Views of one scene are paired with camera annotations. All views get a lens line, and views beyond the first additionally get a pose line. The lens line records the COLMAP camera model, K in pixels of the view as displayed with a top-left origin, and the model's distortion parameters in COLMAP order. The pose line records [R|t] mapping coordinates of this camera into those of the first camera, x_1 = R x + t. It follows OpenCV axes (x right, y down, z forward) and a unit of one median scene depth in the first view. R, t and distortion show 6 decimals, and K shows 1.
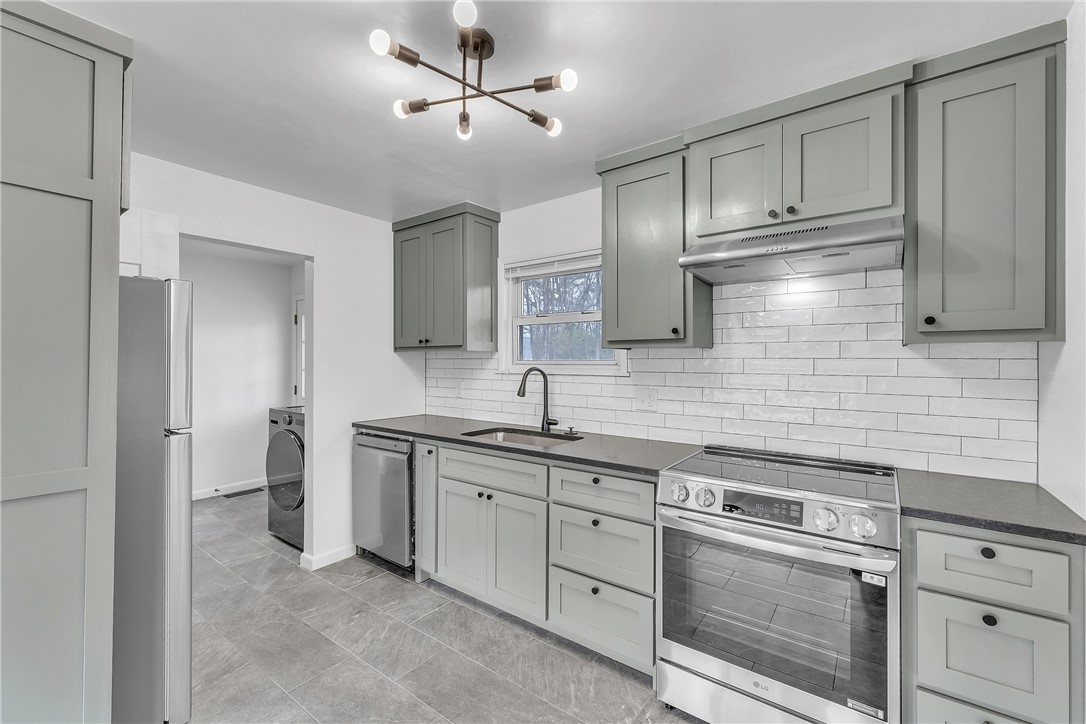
lens RADIAL K [[451.7, 0, 542.4], [0, 451.7, 362.4], [0, 0, 1]] dist [-0.002409, 0.000664]
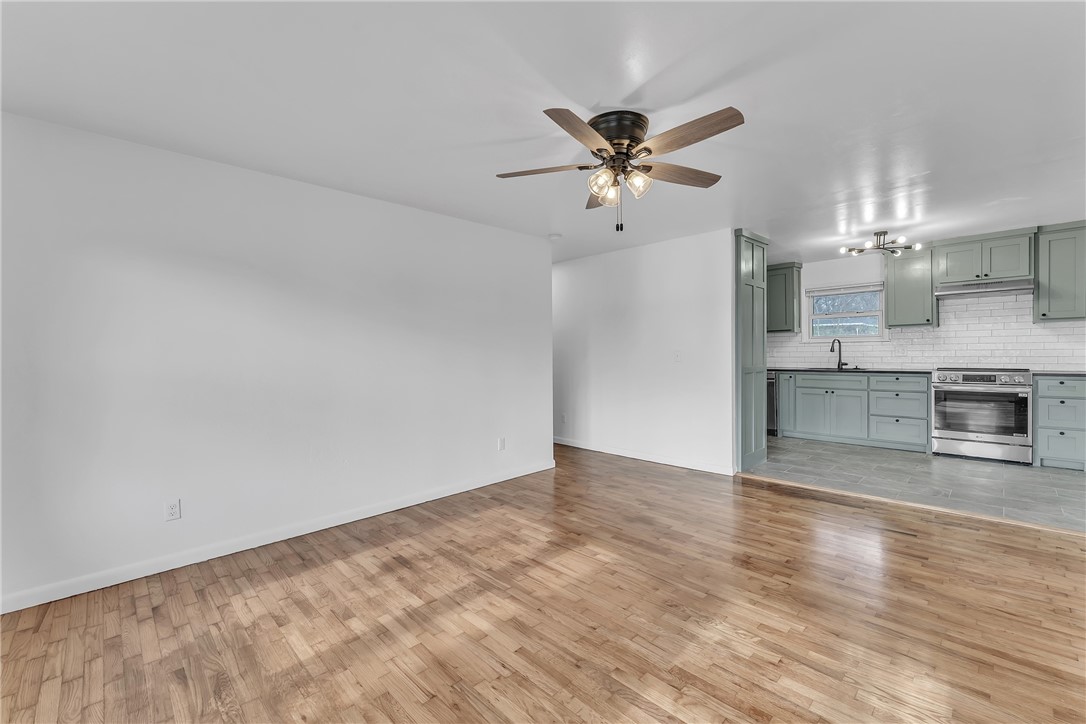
lens RADIAL K [[451.7, 0, 540.9], [0, 451.7, 361.2], [0, 0, 1]] dist [-0.002409, 0.000664]
pose [[0.988001, -0.016822, -0.153527, -1.351361], [0.019925, 0.999627, 0.018697, 0.062526], [0.153155, -0.021532, 0.987968, -1.685115]]
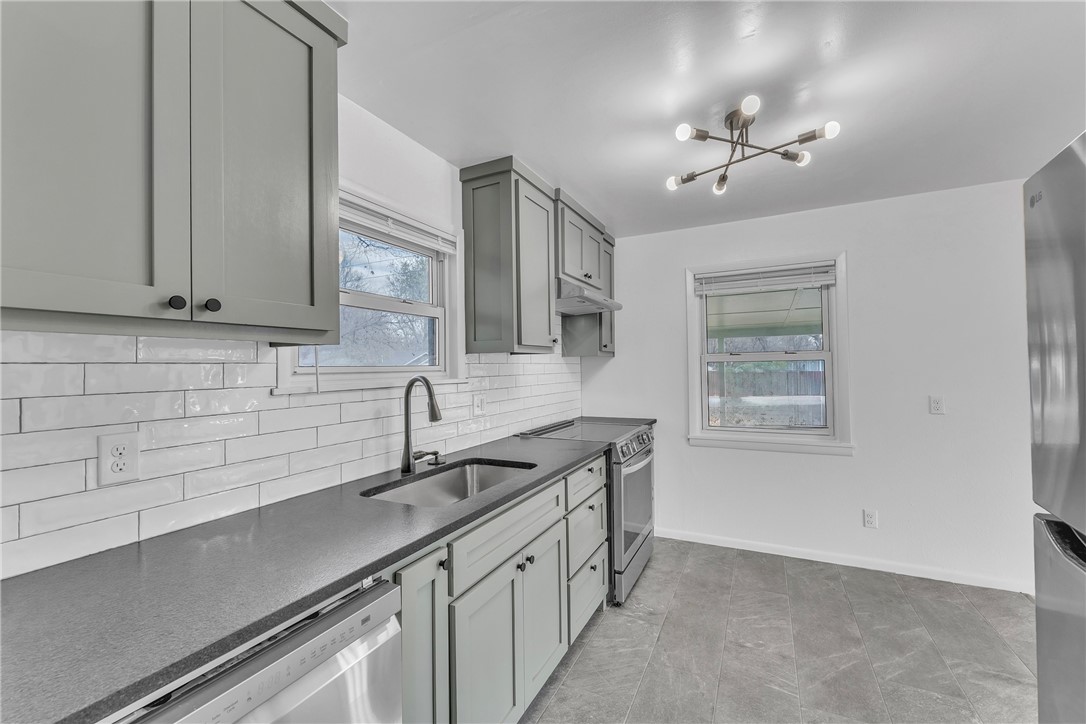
lens RADIAL K [[443.0, 0, 540.0], [0, 443.0, 361.0], [0, 0, 1]] dist [-0.001571, -0.000025]
pose [[-0.171438, 0.012674, 0.985113, -0.852344], [0.016474, 0.999814, -0.009996, -0.001642], [-0.985057, 0.014515, -0.171615, 1.172335]]
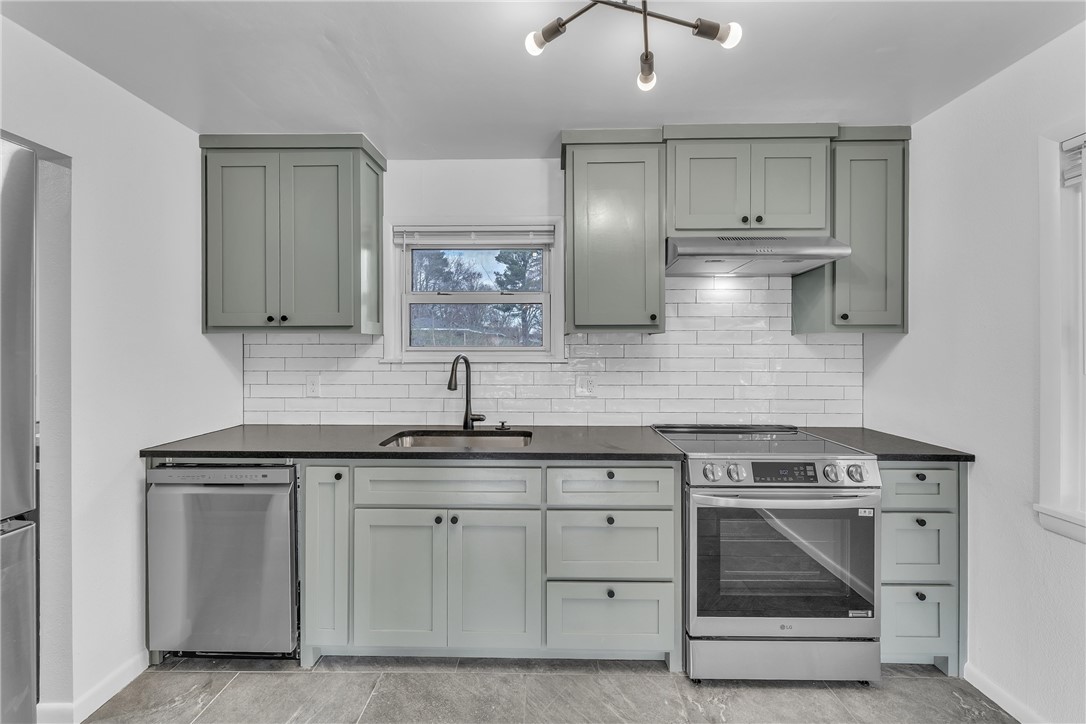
lens RADIAL K [[451.7, 0, 535.8], [0, 451.7, 349.5], [0, 0, 1]] dist [-0.002409, 0.000664]
pose [[0.814566, -0.004273, 0.580055, -0.486547], [0.003700, 0.999991, 0.002170, 0.000614], [-0.580059, 0.000378, 0.814574, 0.296305]]
